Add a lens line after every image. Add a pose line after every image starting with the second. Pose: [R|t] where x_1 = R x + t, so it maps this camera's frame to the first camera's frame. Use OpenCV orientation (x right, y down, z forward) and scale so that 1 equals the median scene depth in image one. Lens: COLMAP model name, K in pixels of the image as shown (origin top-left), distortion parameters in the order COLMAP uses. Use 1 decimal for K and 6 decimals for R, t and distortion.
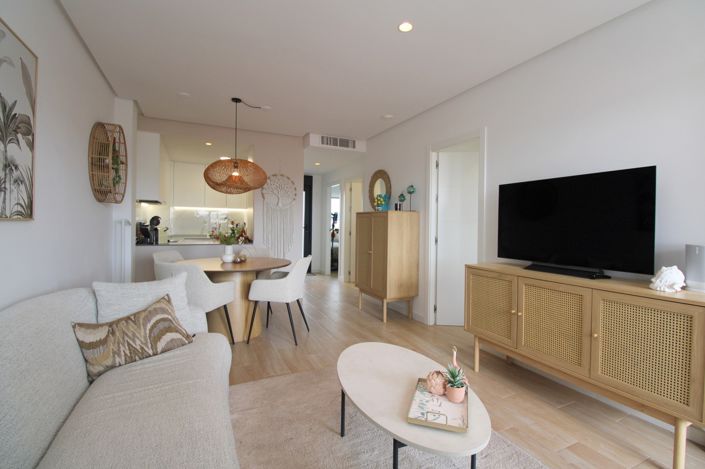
lens RADIAL K [[330.3, 0, 357.5], [0, 330.3, 226.5], [0, 0, 1]] dist [0.004579, -0.012924]
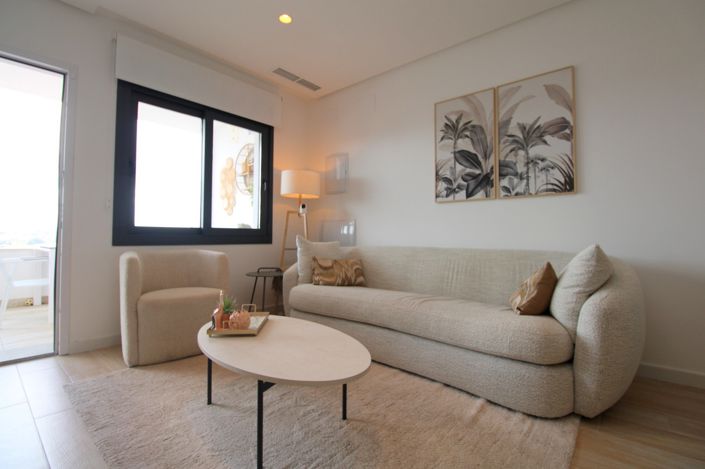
lens RADIAL K [[330.3, 0, 357.5], [0, 330.3, 226.5], [0, 0, 1]] dist [0.004579, -0.012924]
pose [[-0.920854, -0.036171, -0.388226, 0.256147], [-0.023943, 0.999054, -0.036291, 0.164858], [0.389171, -0.024123, -0.920849, 1.713537]]
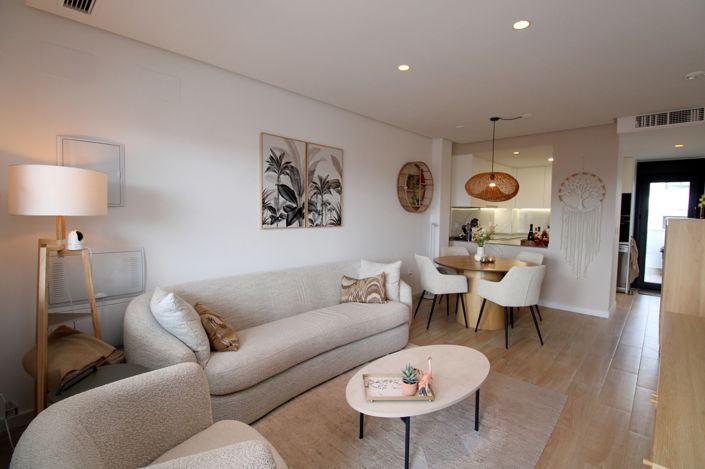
lens RADIAL K [[330.3, 0, 357.5], [0, 330.3, 226.5], [0, 0, 1]] dist [0.004579, -0.012924]
pose [[0.344300, 0.036218, -0.938161, 1.016562], [-0.016003, 0.999337, 0.032707, -0.083845], [0.938723, 0.003753, 0.344651, 0.320783]]
